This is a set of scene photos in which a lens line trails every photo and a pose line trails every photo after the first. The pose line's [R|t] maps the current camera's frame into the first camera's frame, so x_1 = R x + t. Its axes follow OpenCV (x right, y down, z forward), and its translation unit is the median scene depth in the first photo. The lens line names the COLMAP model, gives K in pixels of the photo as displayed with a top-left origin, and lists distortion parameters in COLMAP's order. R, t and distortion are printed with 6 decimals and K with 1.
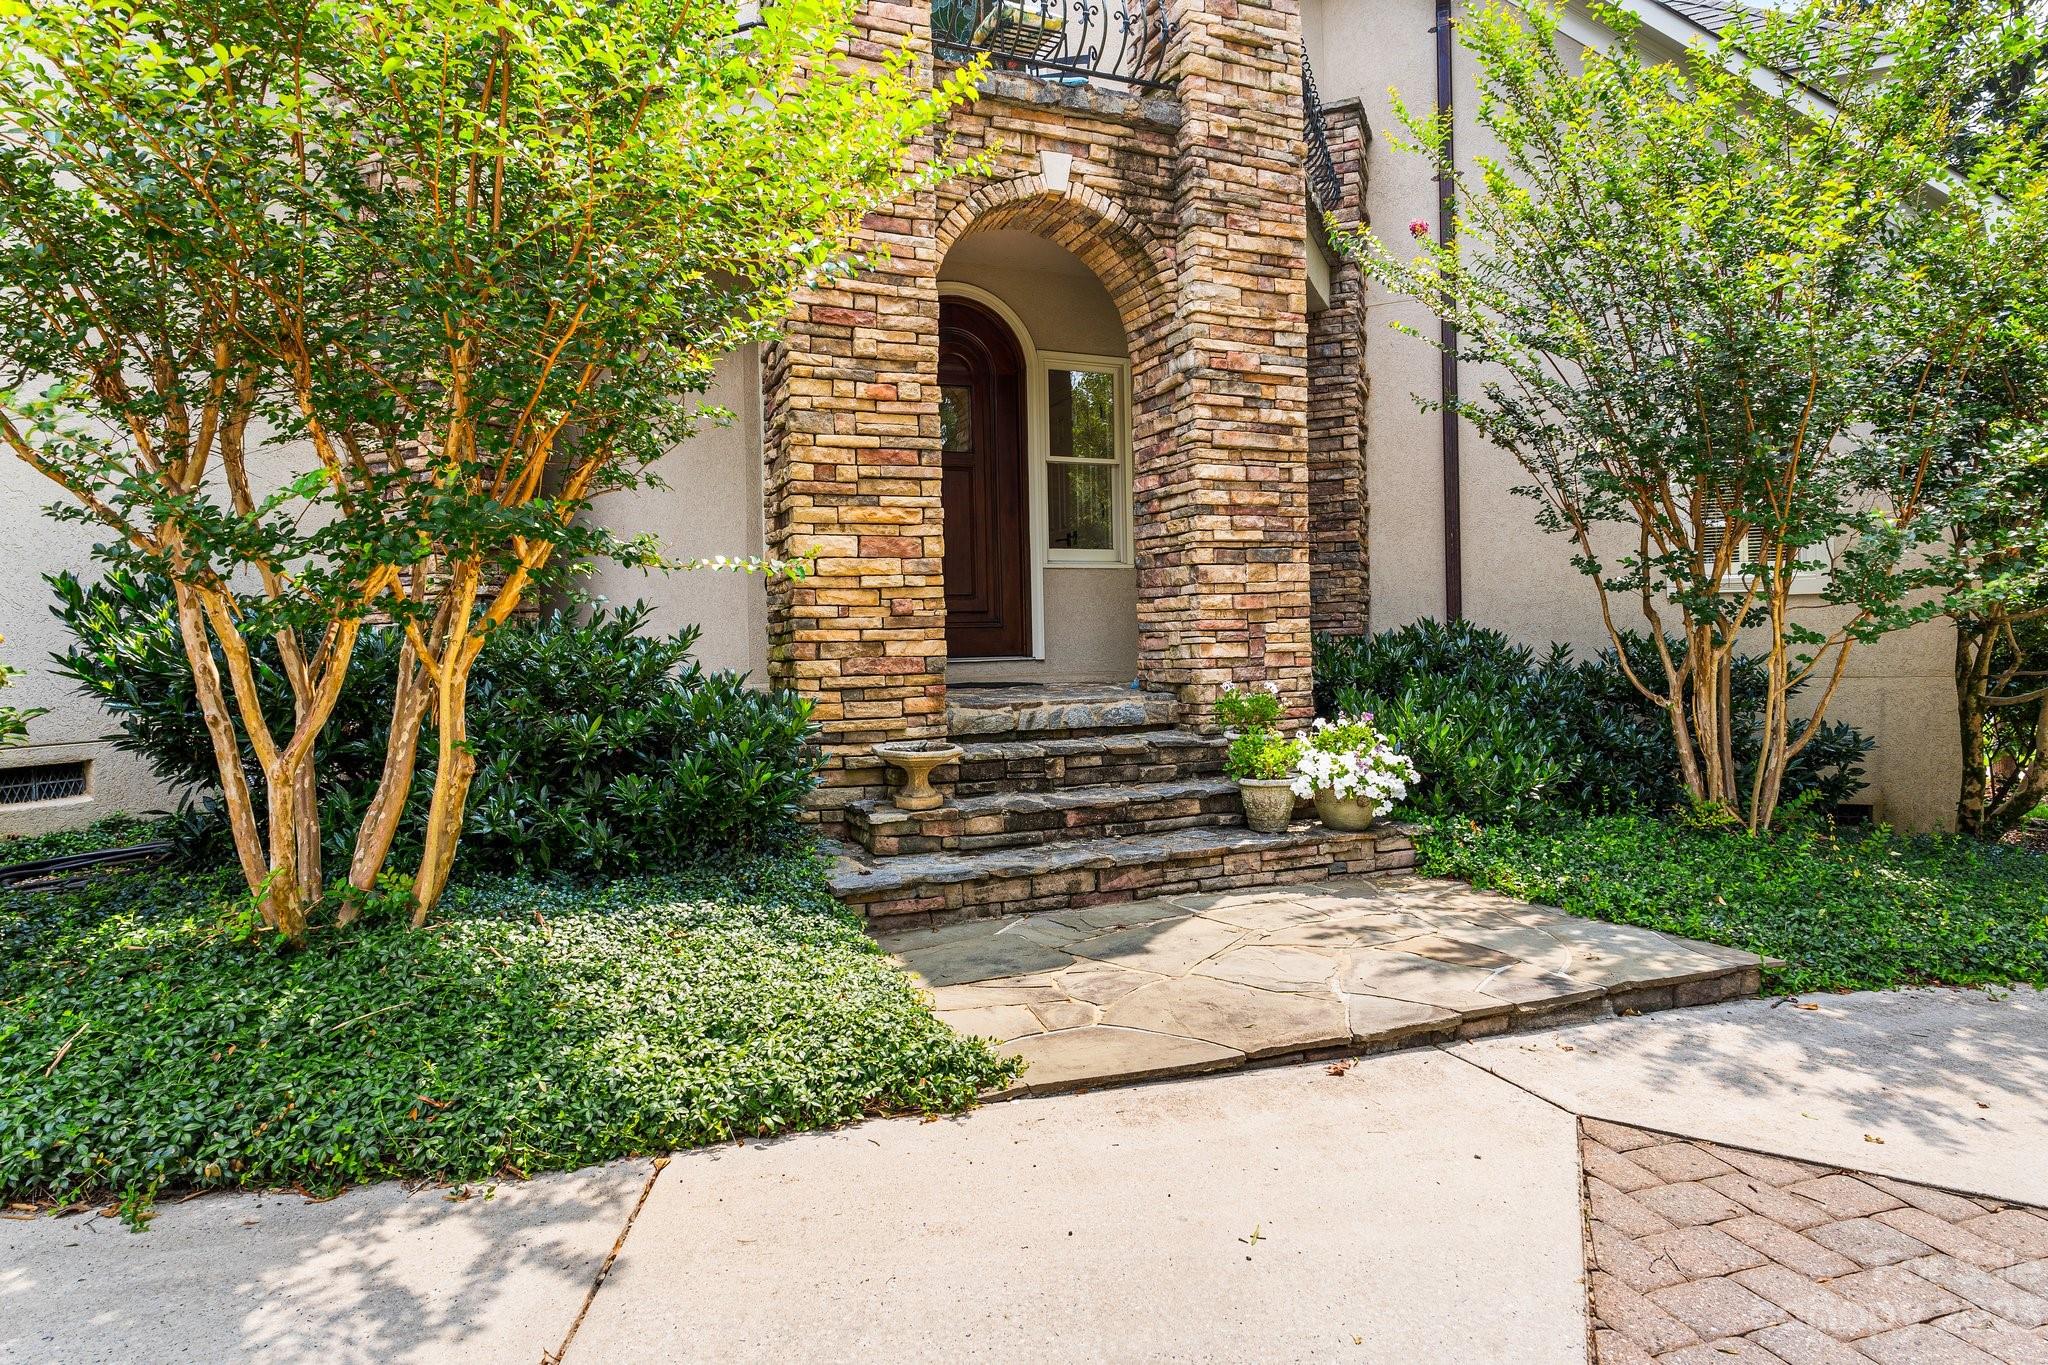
lens RADIAL K [[1136.6, 0, 1023.1], [0, 1136.6, 675.9], [0, 0, 1]] dist [0.003826, -0.002591]
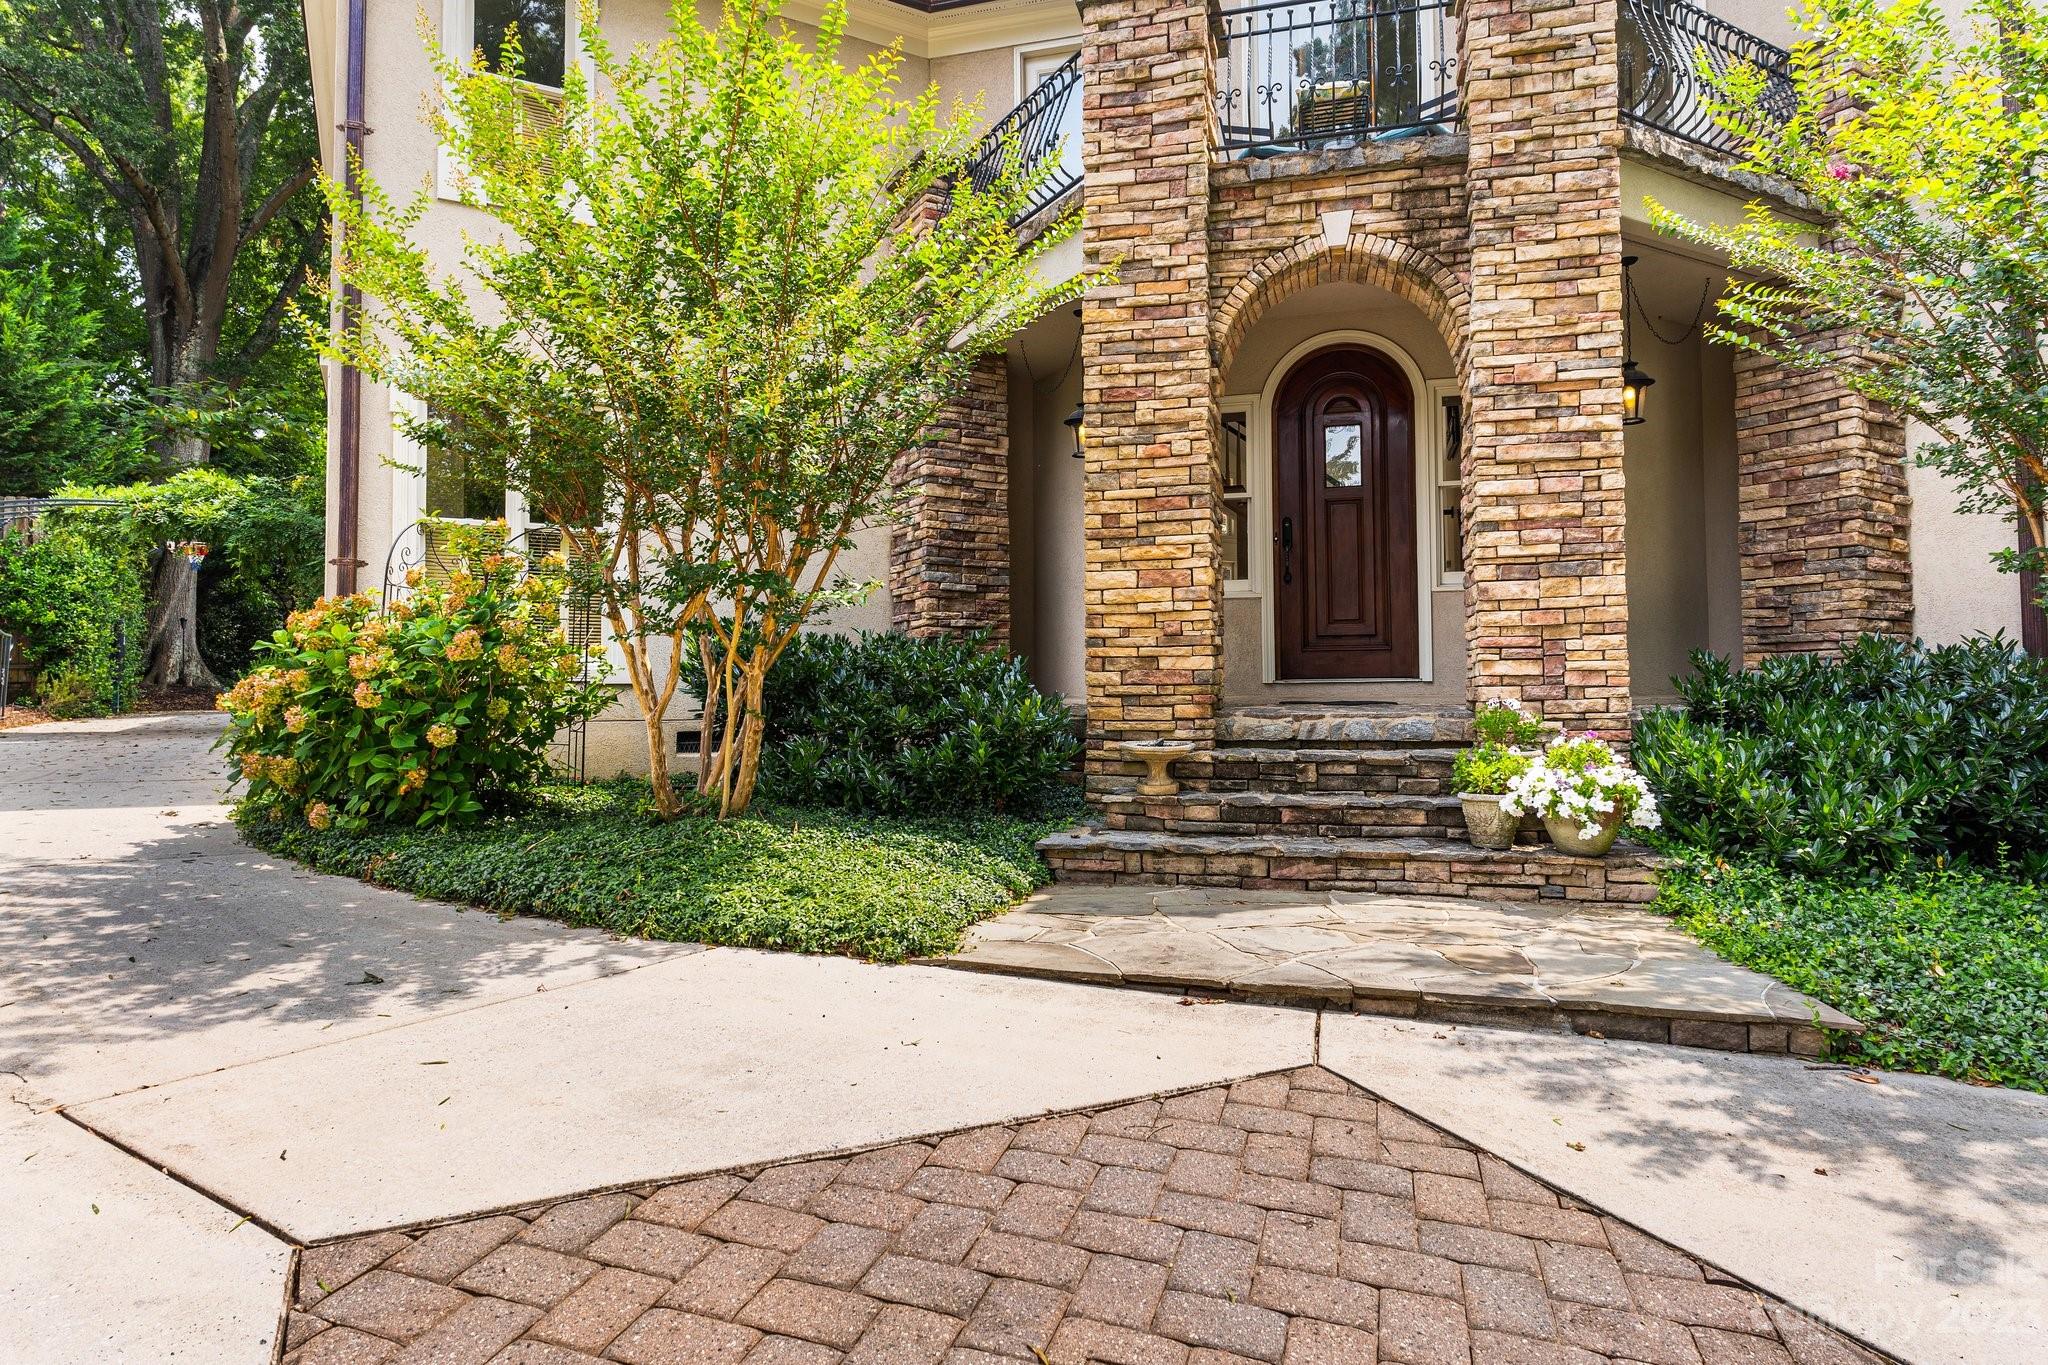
lens RADIAL K [[1136.6, 0, 1035.6], [0, 1136.6, 680.6], [0, 0, 1]] dist [0.003826, -0.002591]
pose [[0.794251, 0.009720, -0.607512, 0.502806], [-0.028509, 0.999367, -0.021283, 0.023678], [0.606921, 0.034224, 0.794025, -0.030592]]
